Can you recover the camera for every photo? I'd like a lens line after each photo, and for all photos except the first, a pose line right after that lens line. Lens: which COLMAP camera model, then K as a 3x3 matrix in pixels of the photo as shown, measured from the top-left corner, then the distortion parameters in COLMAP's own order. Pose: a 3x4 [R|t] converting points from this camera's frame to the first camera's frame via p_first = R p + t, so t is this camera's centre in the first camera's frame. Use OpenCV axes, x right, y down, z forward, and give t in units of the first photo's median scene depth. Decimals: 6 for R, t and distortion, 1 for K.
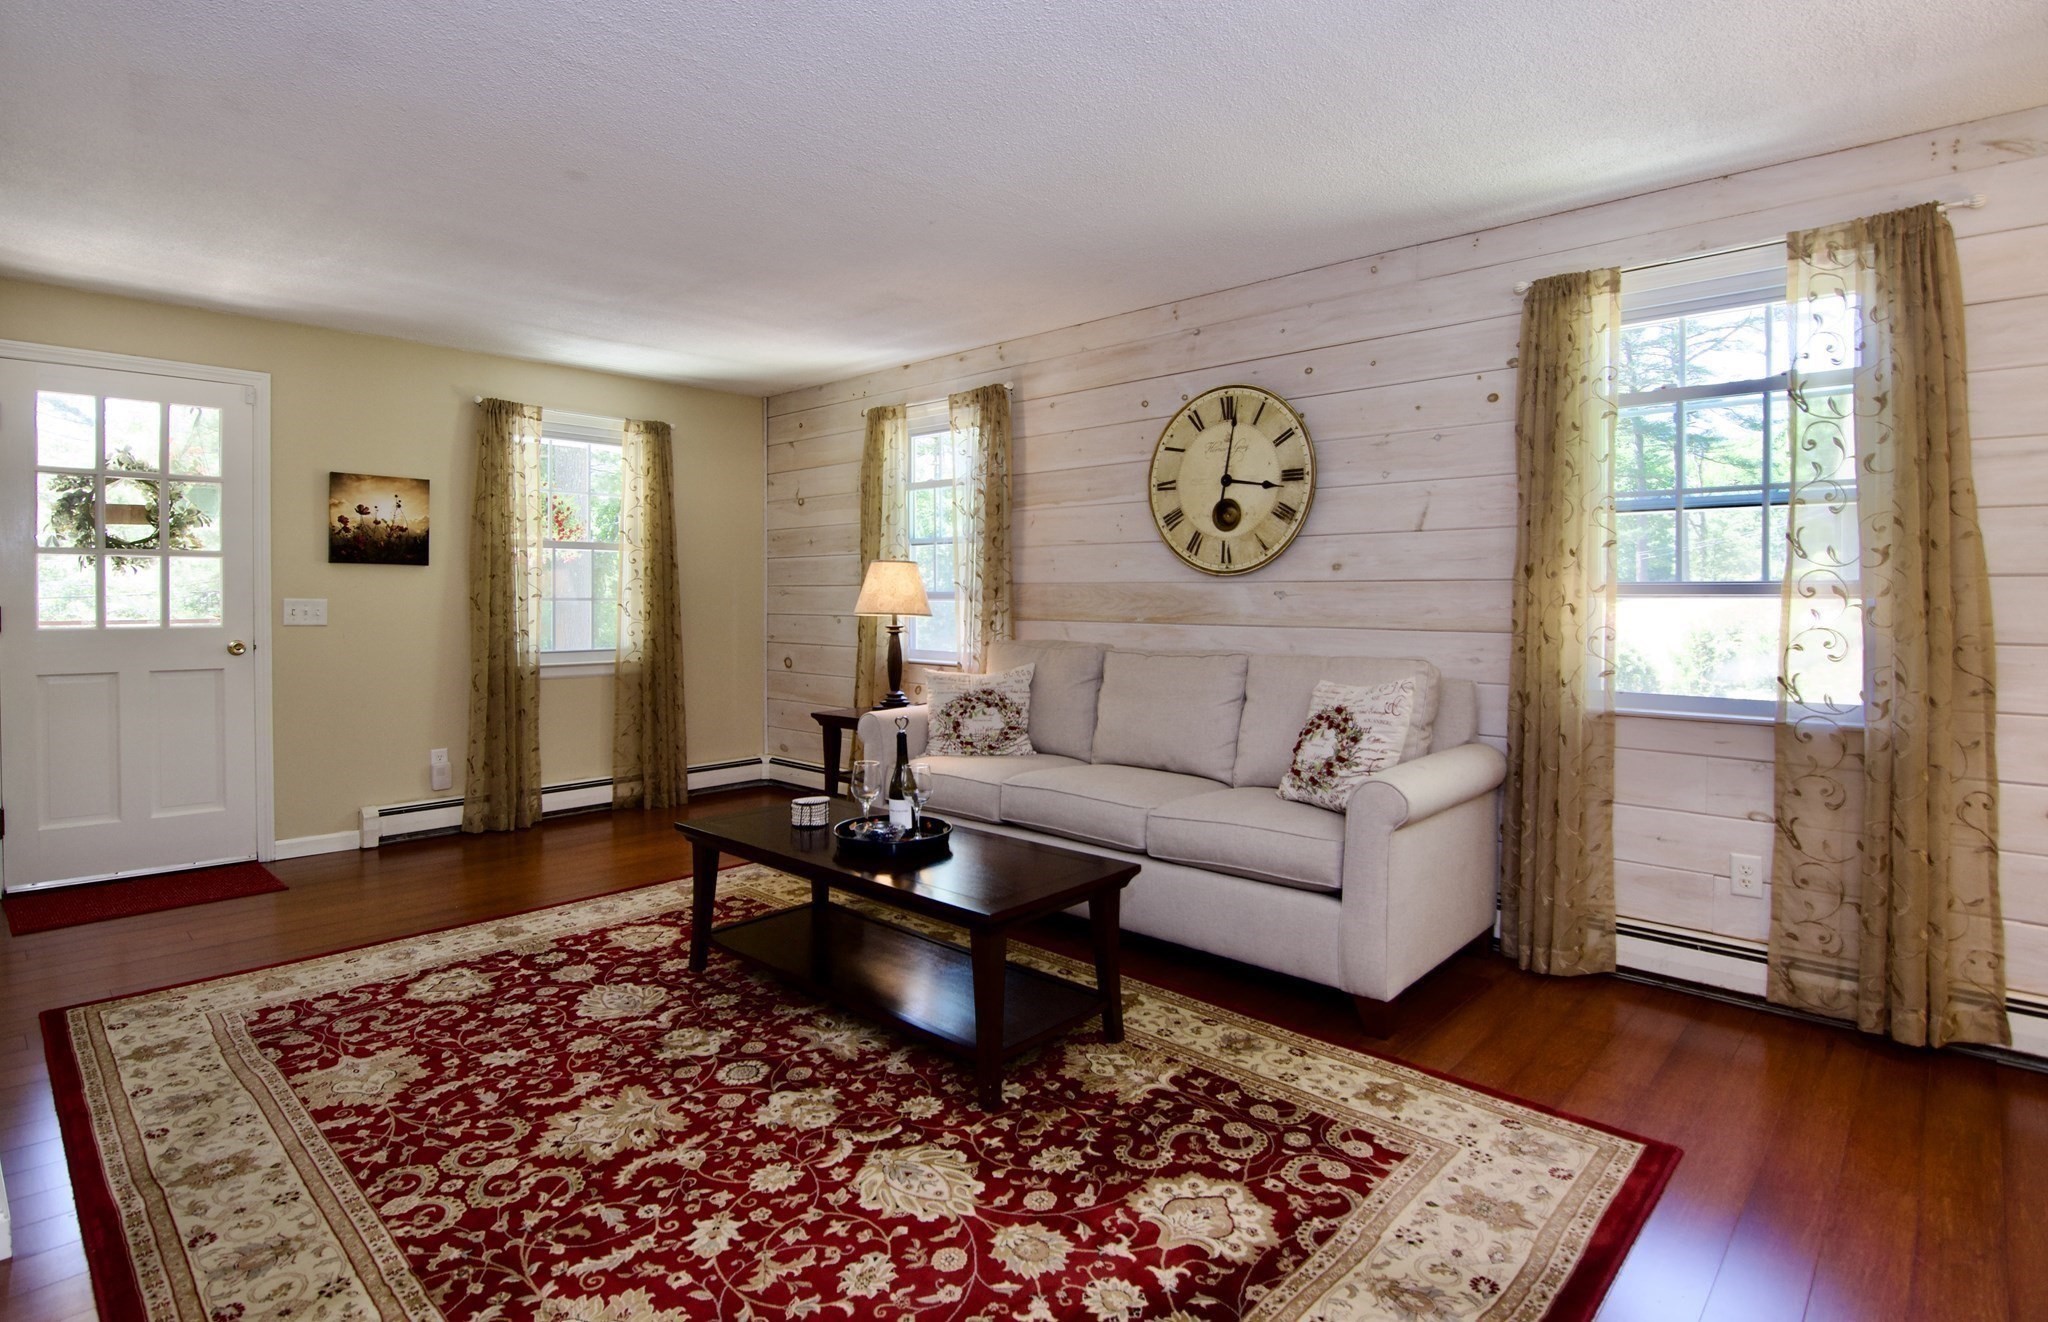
lens RADIAL K [[1038.9, 0, 1018.1], [0, 1038.9, 606.3], [0, 0, 1]] dist [-0.005434, -0.001225]
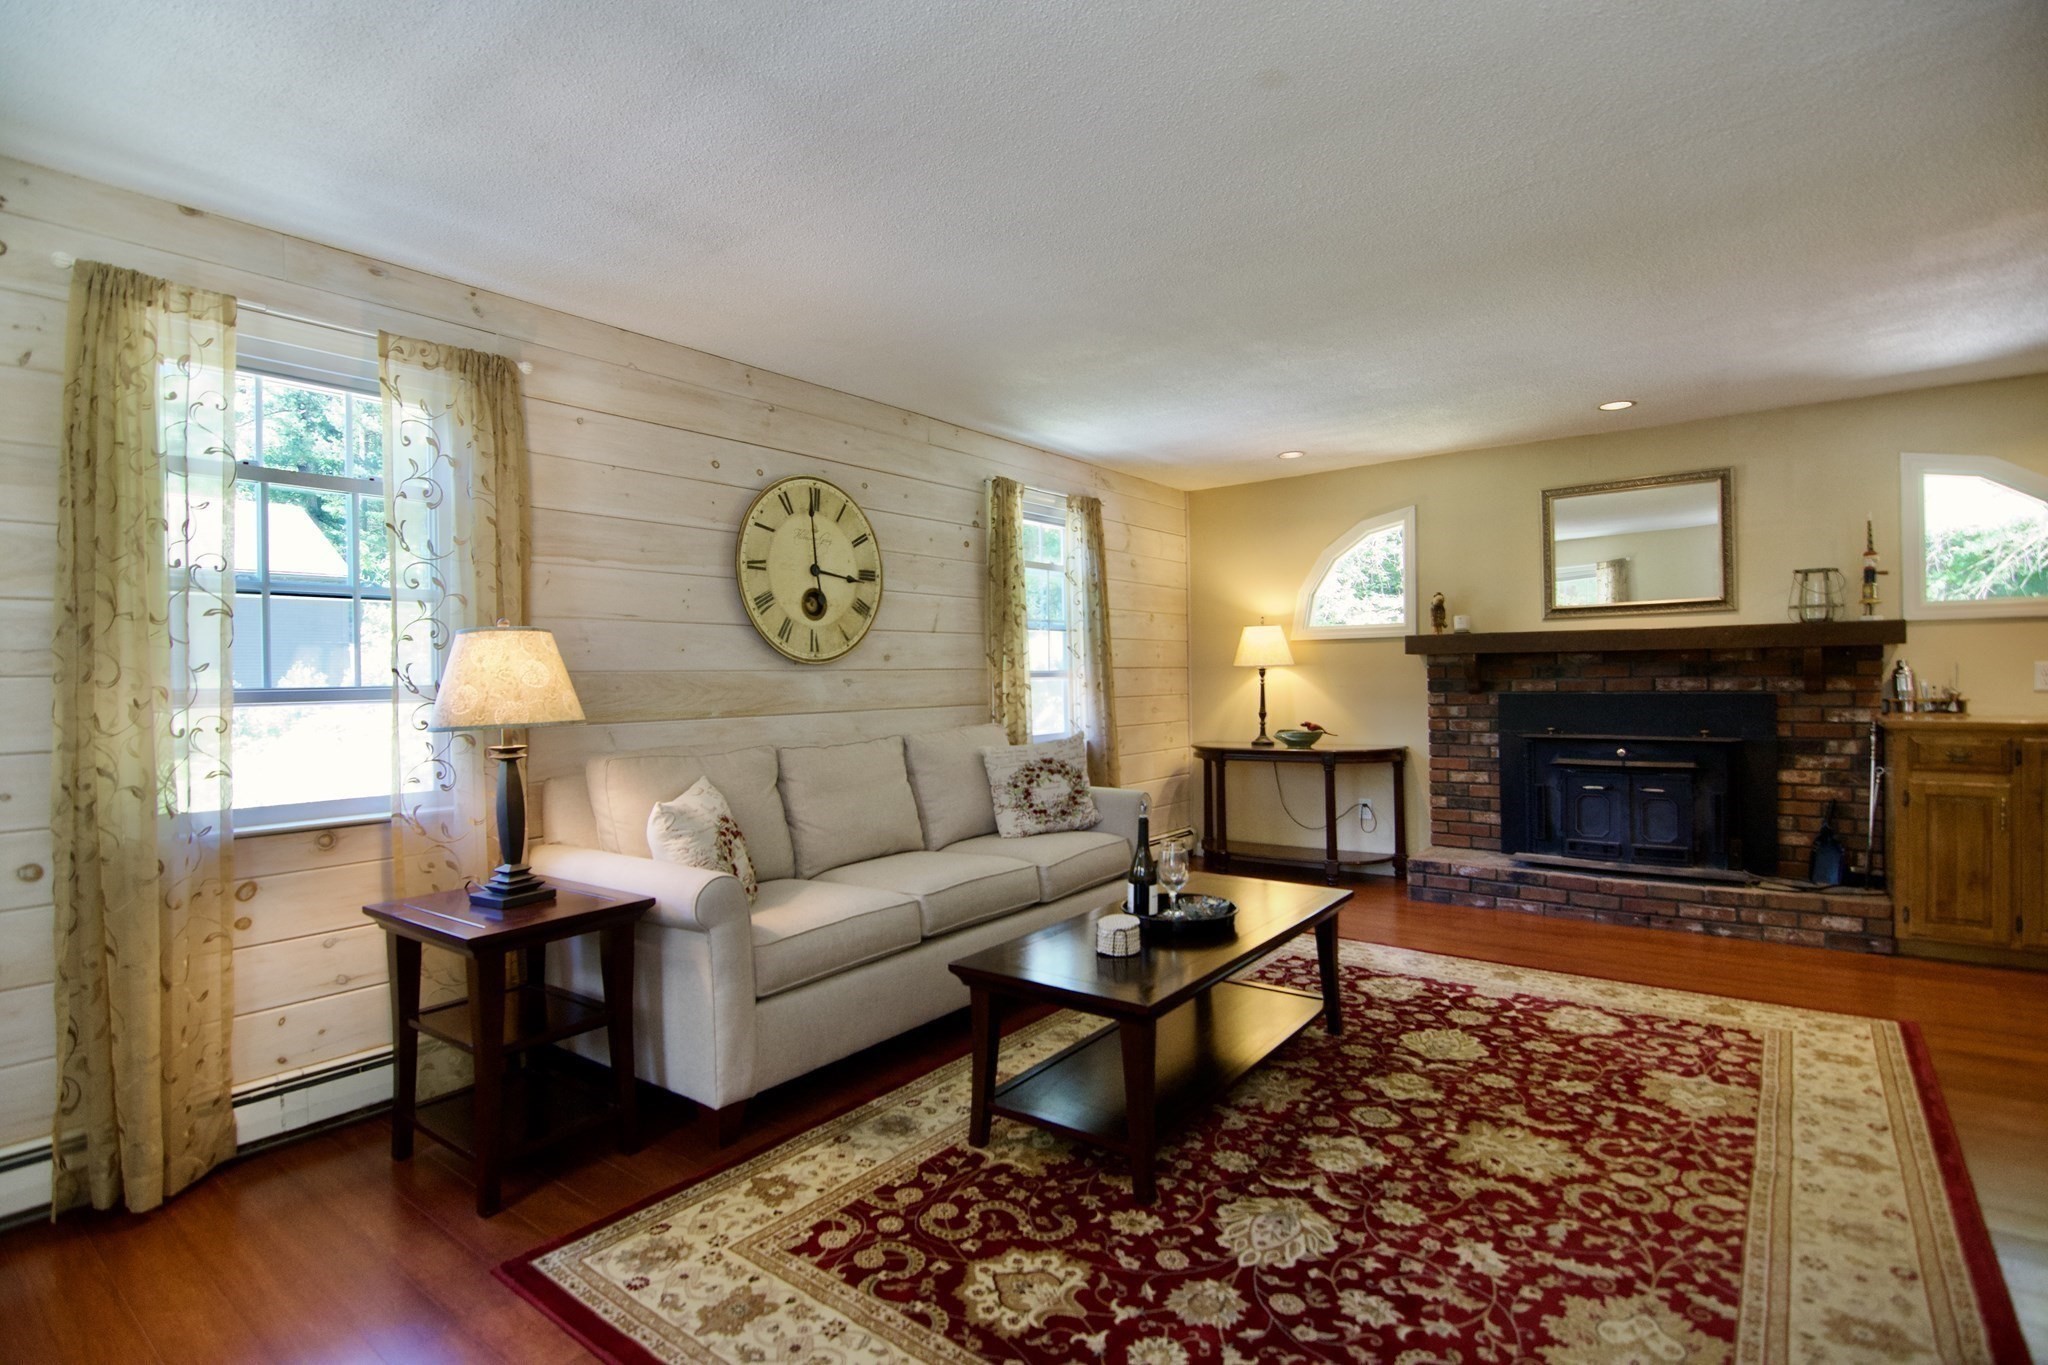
lens RADIAL K [[960.9, 0, 1024.0], [0, 960.9, 682.5], [0, 0, 1]] dist [-0.012890, 0.000281]
pose [[-0.090840, -0.006607, 0.995844, -1.228691], [0.027380, 0.999583, 0.009129, -0.024072], [-0.995489, 0.028096, -0.090621, 1.447917]]
